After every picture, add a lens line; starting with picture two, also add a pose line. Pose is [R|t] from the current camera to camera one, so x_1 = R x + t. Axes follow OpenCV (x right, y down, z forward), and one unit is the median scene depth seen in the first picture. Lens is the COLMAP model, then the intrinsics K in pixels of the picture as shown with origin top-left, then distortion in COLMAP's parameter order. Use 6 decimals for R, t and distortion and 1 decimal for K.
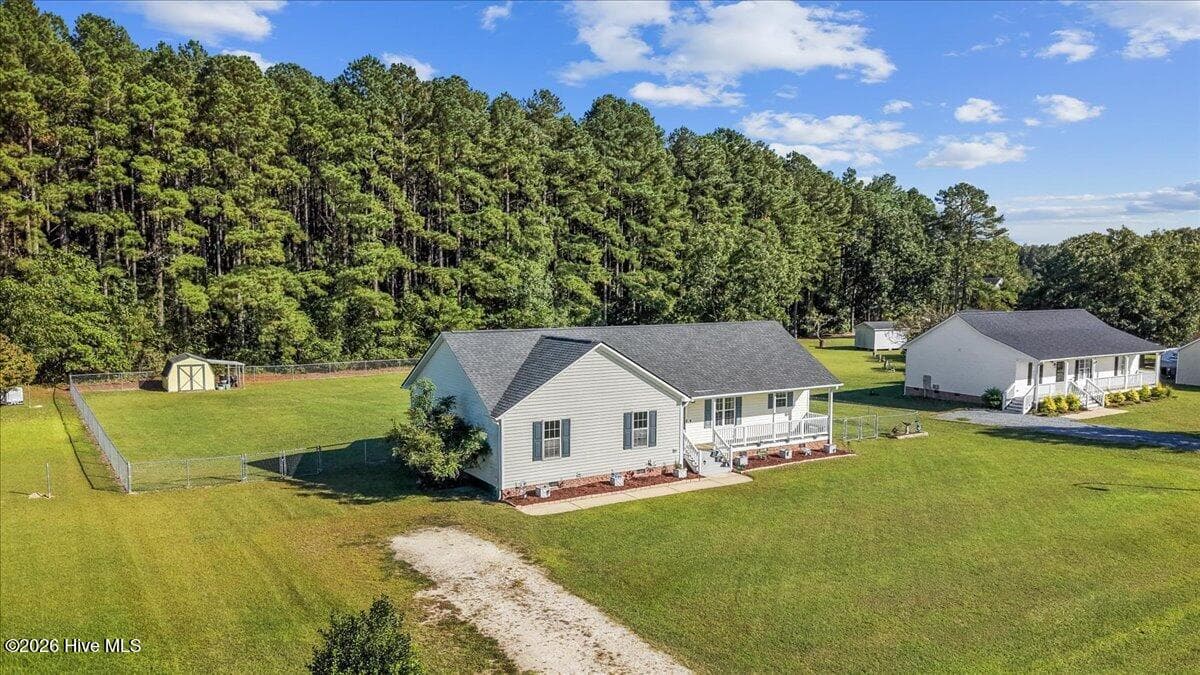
lens RADIAL K [[883.9, 0, 625.7], [0, 883.9, 380.8], [0, 0, 1]] dist [0.007983, -0.027746]
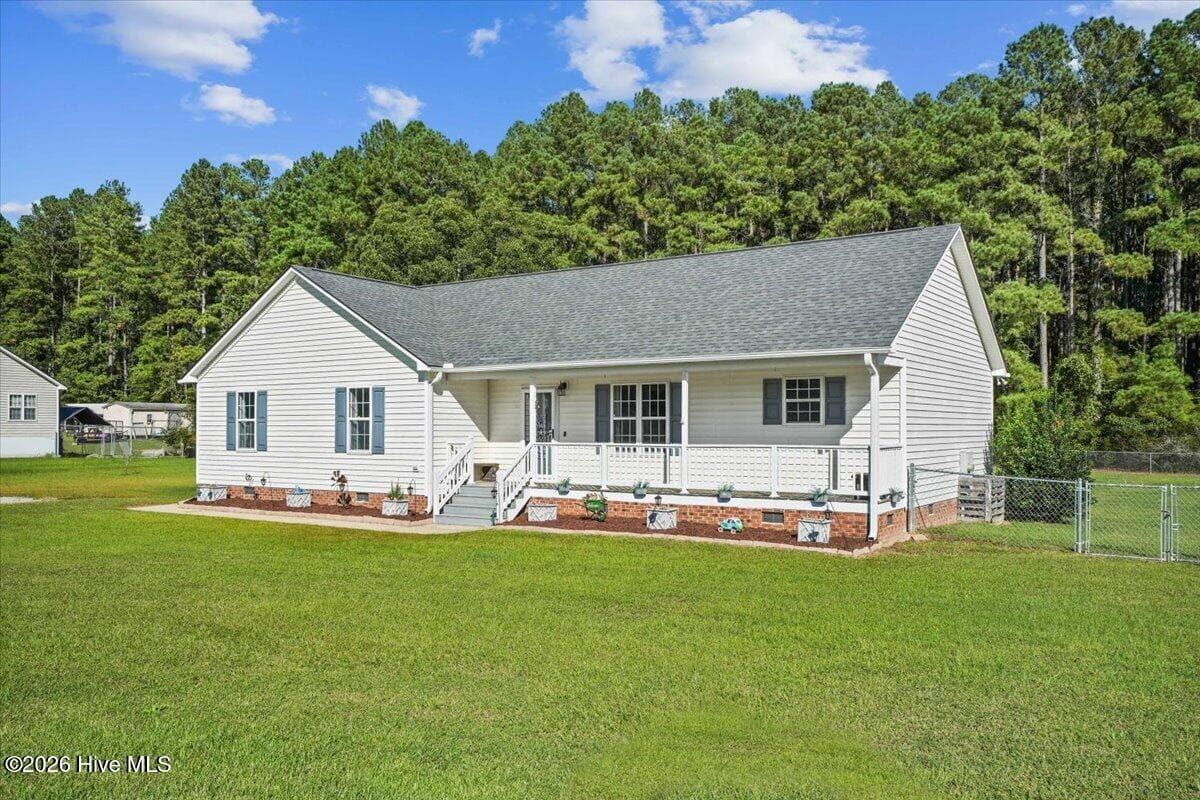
lens RADIAL K [[966.3, 0, 546.1], [0, 966.3, 418.3], [0, 0, 1]] dist [-0.003158, -0.006448]
pose [[0.359258, -0.016536, -0.933092, 0.330765], [-0.109135, 0.992238, -0.059603, 0.040664], [0.926835, 0.123246, 0.354665, 0.465385]]
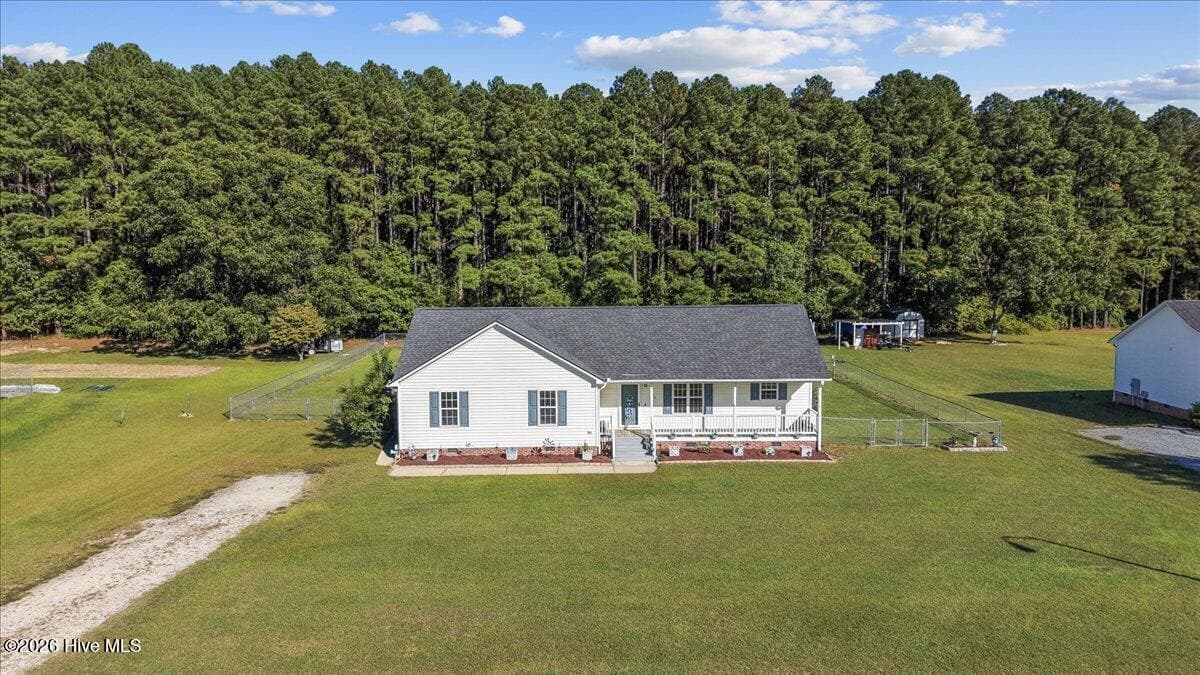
lens RADIAL K [[787.2, 0, 594.9], [0, 787.2, 342.6], [0, 0, 1]] dist [0.017086, -0.030042]
pose [[0.834563, 0.046528, -0.548945, 0.292695], [-0.051665, 0.998646, 0.006096, -0.015143], [0.548485, 0.023274, 0.835836, 0.138338]]
